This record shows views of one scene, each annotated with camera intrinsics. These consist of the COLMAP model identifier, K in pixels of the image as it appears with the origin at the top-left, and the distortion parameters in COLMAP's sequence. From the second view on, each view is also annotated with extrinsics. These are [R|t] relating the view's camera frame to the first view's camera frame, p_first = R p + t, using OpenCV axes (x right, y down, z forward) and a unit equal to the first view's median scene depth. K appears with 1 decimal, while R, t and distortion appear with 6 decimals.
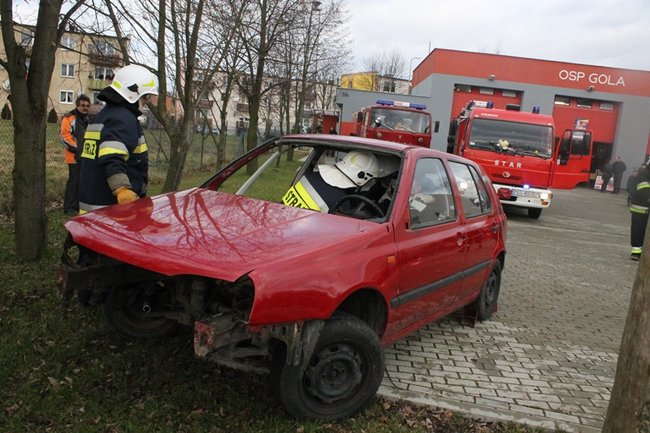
lens RADIAL K [[549.1, 0, 325.1], [0, 549.1, 220.0], [0, 0, 1]] dist [-0.138605, 0.066582]
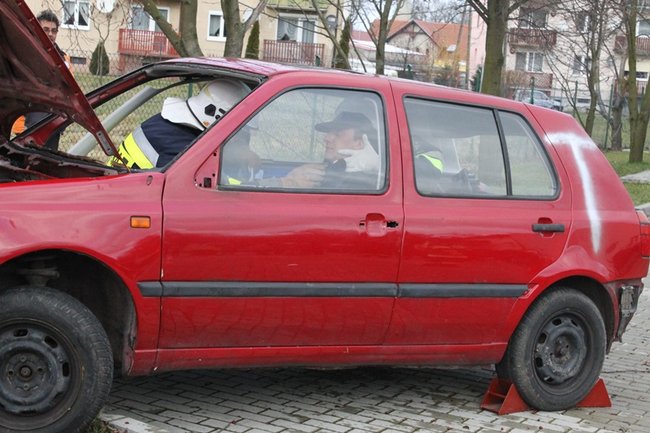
lens RADIAL K [[1313.7, 0, 329.4], [0, 1313.7, 218.9], [0, 0, 1]] dist [0.022797, 0.000000]
pose [[0.926209, 0.026208, -0.376099, 0.210414], [-0.054471, 0.996416, -0.064709, 0.035092], [0.373055, 0.080420, 0.924317, -0.095745]]
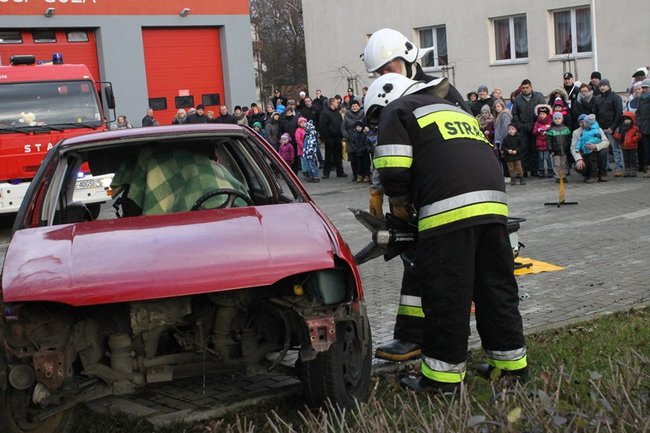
lens RADIAL K [[947.8, 0, 328.7], [0, 947.8, 216.8], [0, 0, 1]] dist [-0.015961, 0.000000]
pose [[0.688969, -0.235483, 0.685470, -0.225515], [0.256081, 0.963840, 0.073725, -0.019036], [-0.678044, 0.124741, 0.724359, -0.045719]]
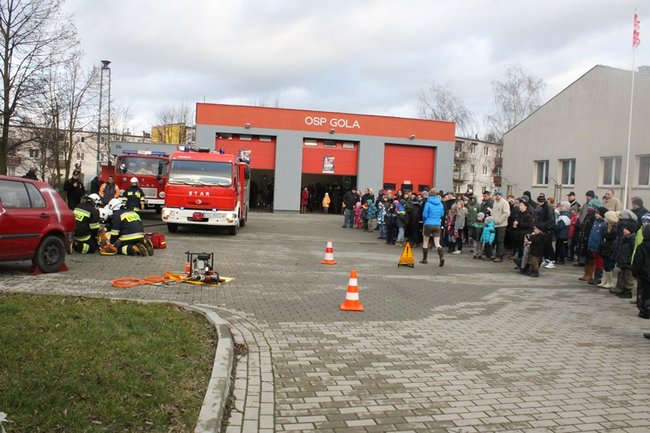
lens RADIAL K [[549.1, 0, 324.6], [0, 549.1, 216.6], [0, 0, 1]] dist [-0.138605, 0.066582]
pose [[0.952971, -0.068440, 0.295232, 0.236459], [0.095936, 0.992195, -0.079662, 0.083669], [-0.287475, 0.104239, 0.952099, -0.319032]]
